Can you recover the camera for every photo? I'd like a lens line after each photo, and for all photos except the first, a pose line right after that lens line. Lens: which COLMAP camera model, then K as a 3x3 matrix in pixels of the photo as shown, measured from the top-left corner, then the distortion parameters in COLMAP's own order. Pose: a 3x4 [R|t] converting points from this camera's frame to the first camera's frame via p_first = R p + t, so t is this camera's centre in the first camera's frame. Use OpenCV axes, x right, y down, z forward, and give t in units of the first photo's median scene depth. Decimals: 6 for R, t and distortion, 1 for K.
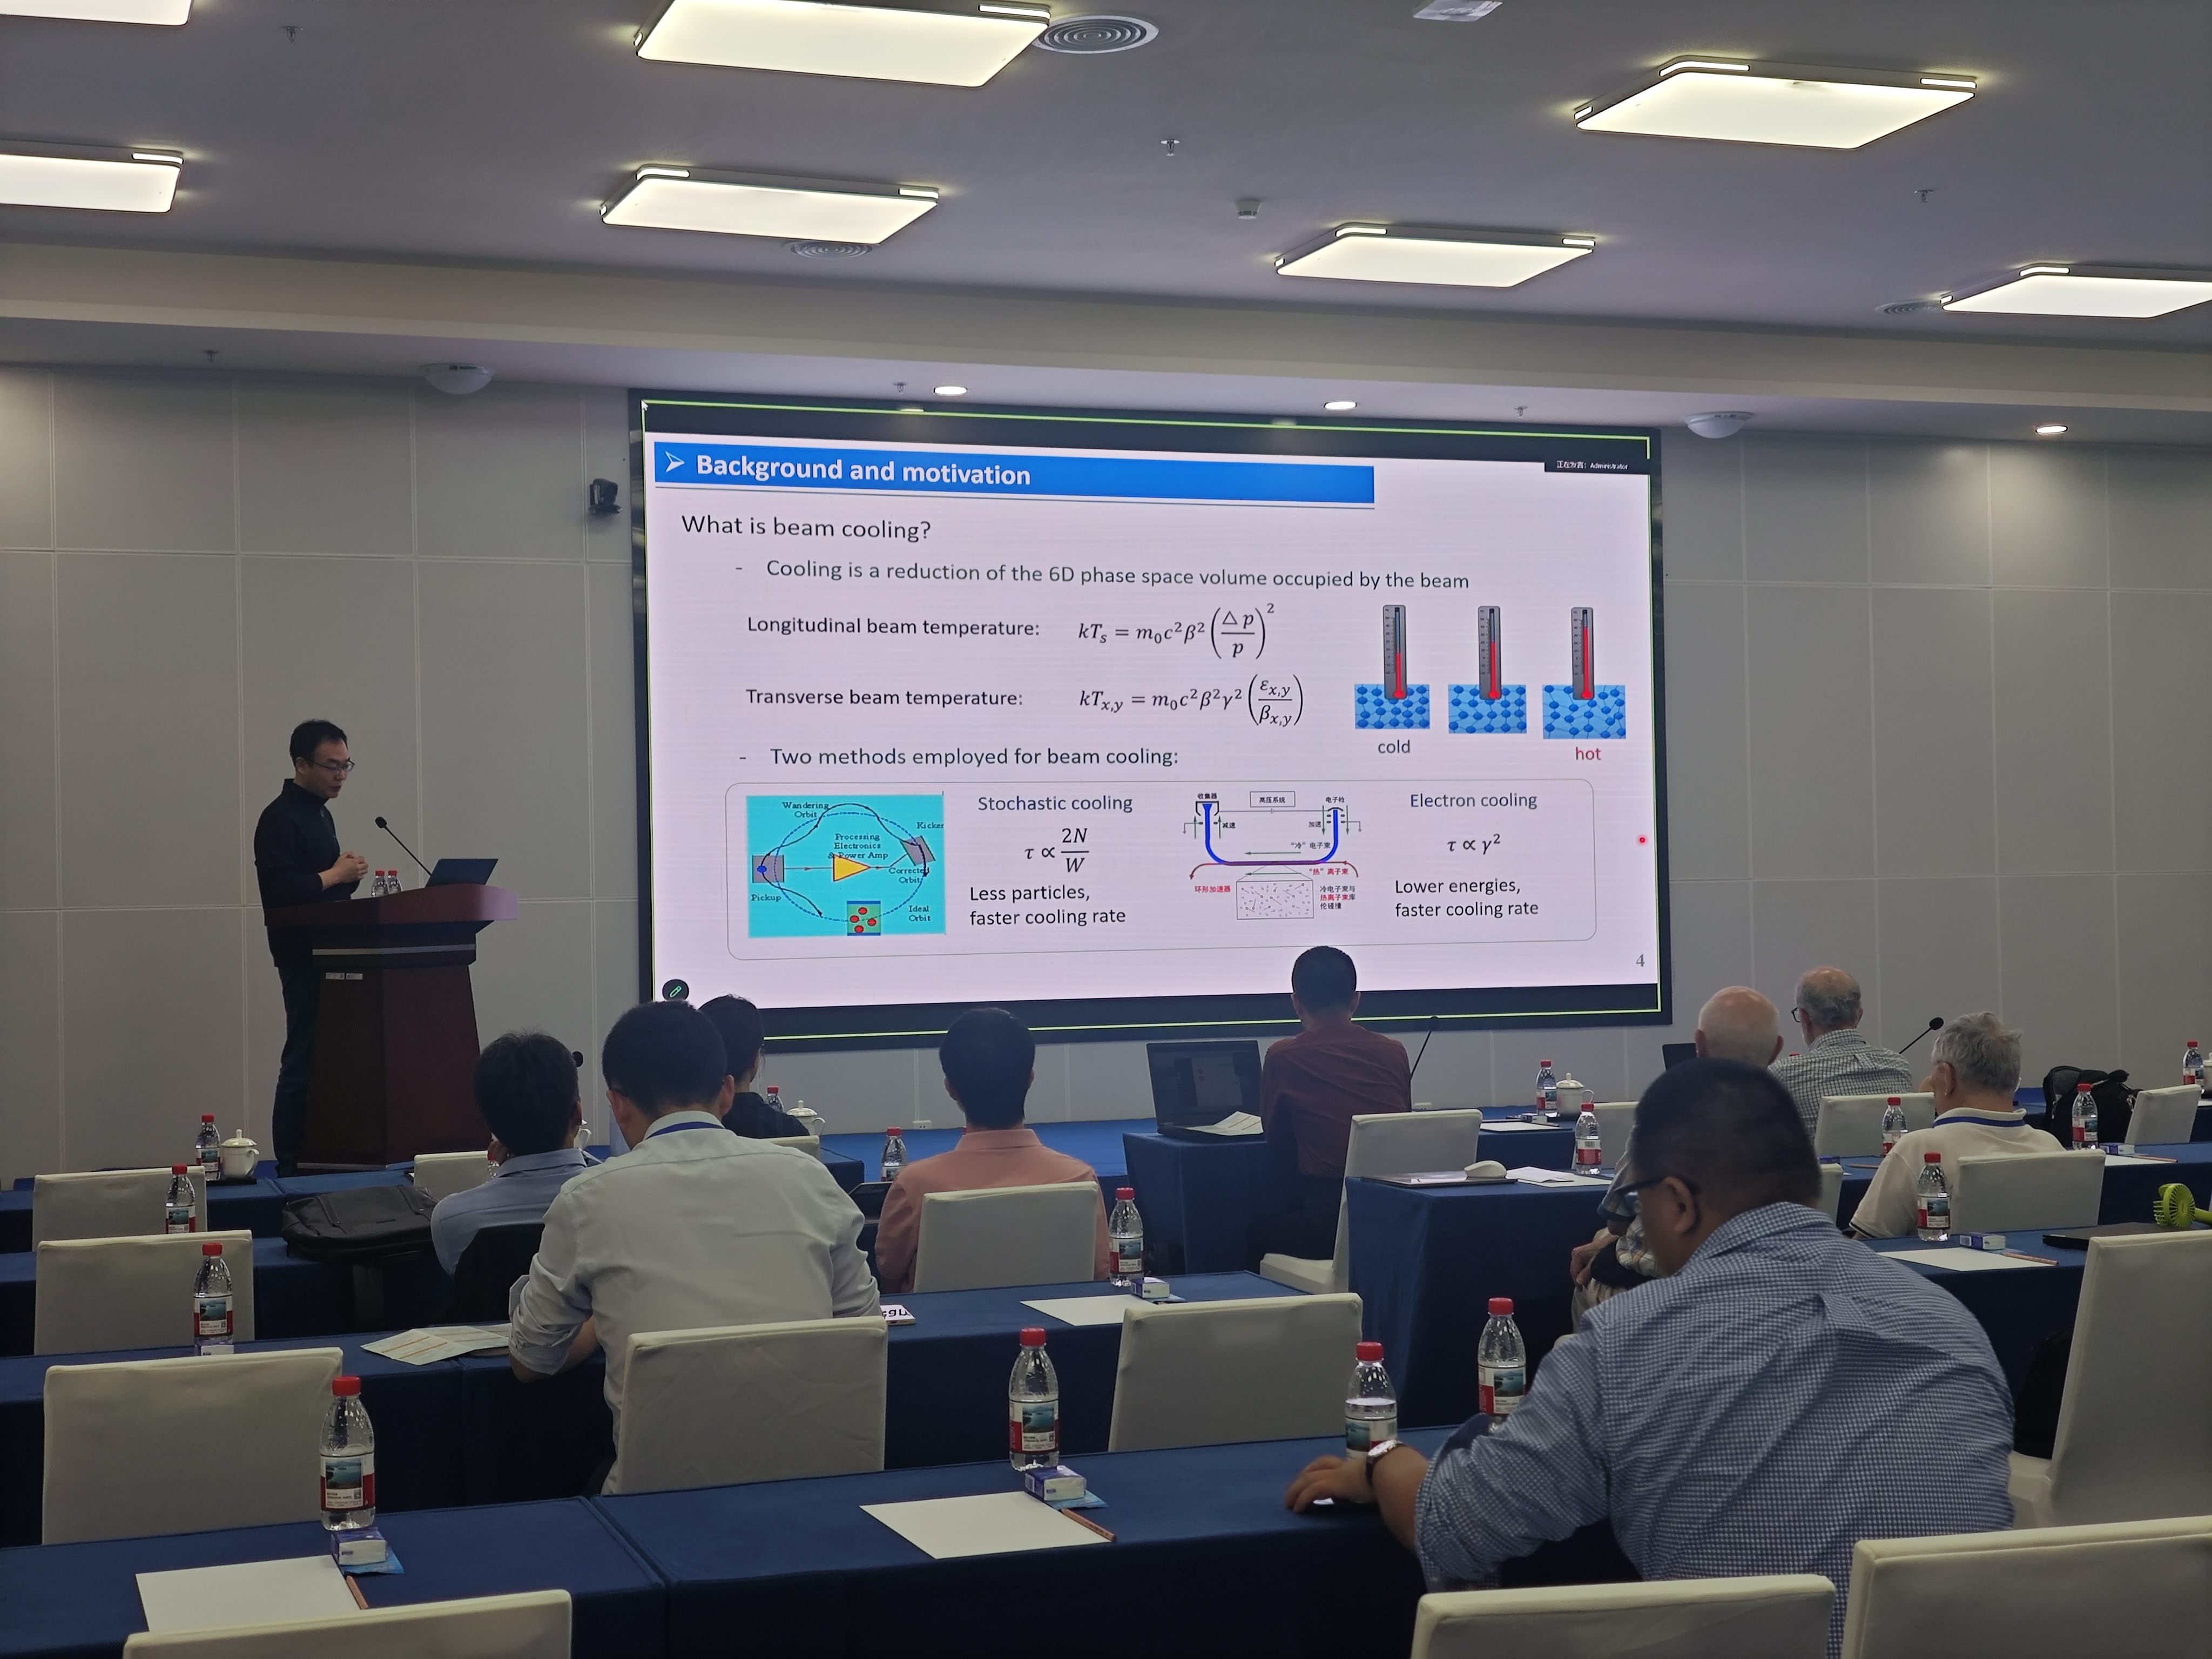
lens RADIAL K [[2989.9, 0, 1077.7], [0, 2989.9, 833.3], [0, 0, 1]] dist [0.204449, -0.754950]
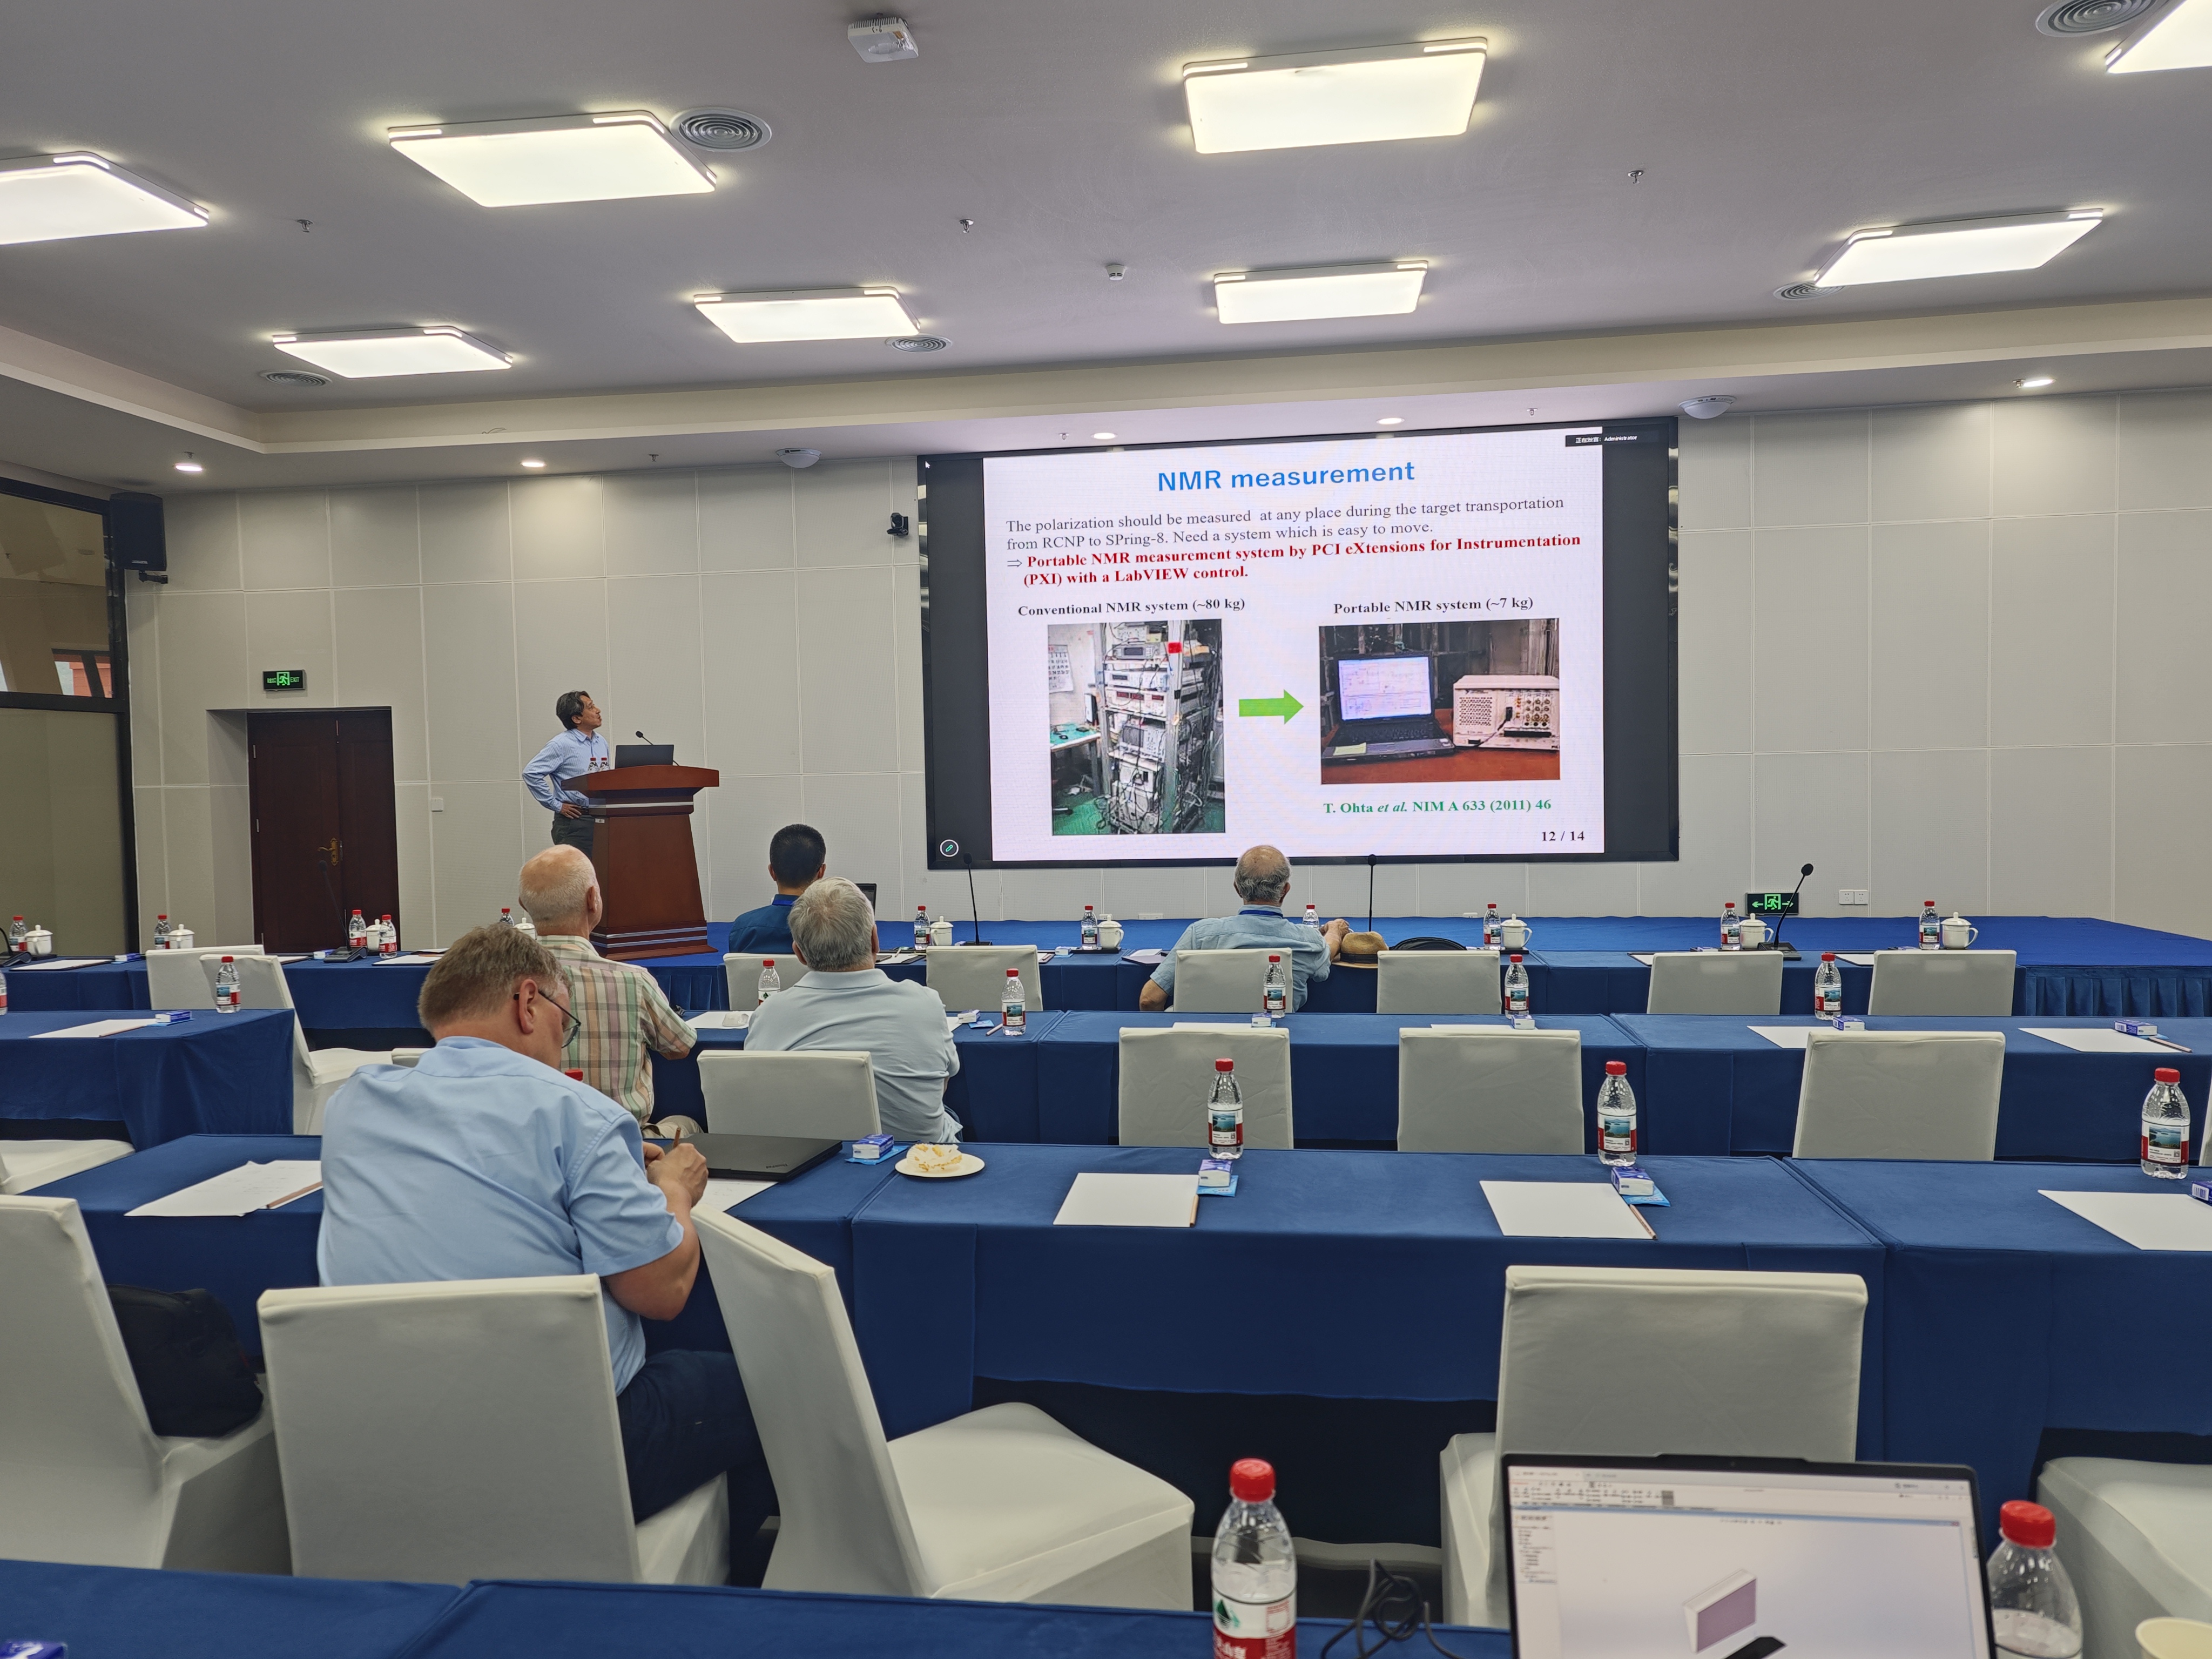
lens RADIAL K [[1521.0, 0, 1092.2], [0, 1521.0, 834.8], [0, 0, 1]] dist [0.016722, 0.031851]
pose [[0.890123, 0.017445, -0.455386, 0.379170], [0.014555, 0.997669, 0.066668, 0.002797], [0.455487, -0.065971, 0.887794, 0.369450]]
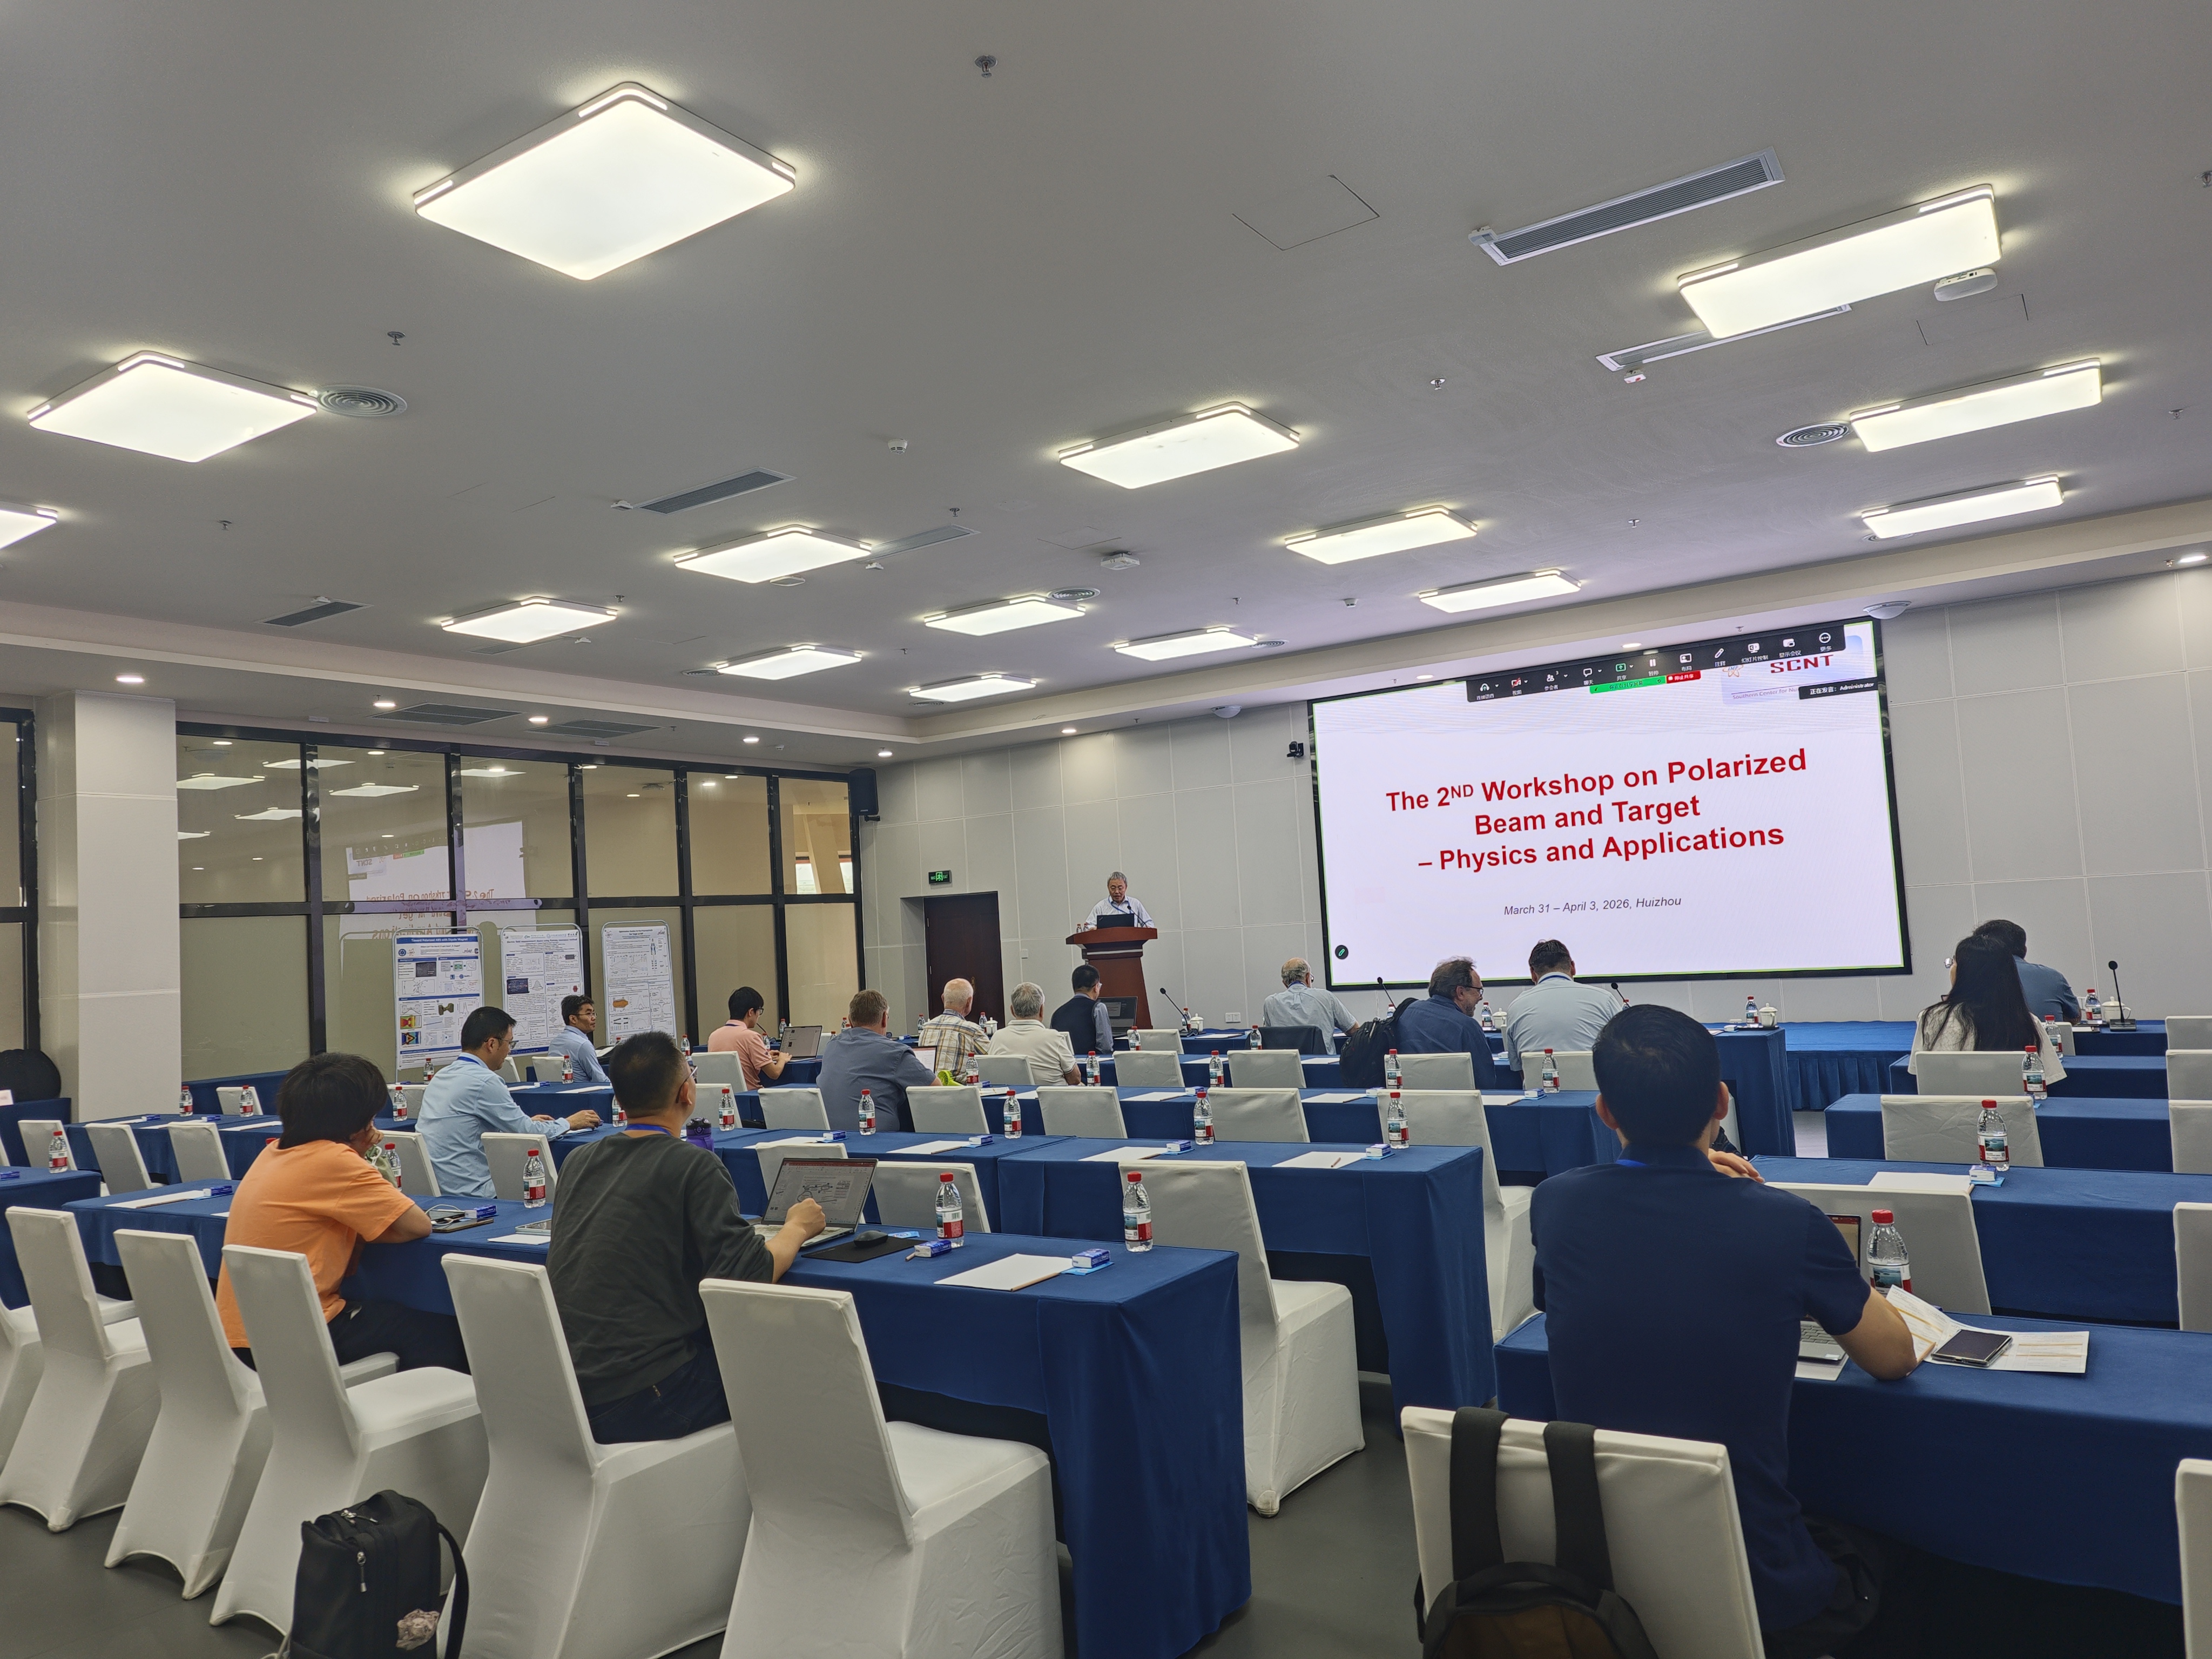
lens RADIAL K [[1521.0, 0, 1092.2], [0, 1521.0, 834.8], [0, 0, 1]] dist [0.016722, 0.031851]
pose [[0.598249, -0.070405, -0.798212, 0.824538], [0.064865, 0.997119, -0.039333, -0.011678], [0.798681, -0.028245, 0.601092, 0.200479]]
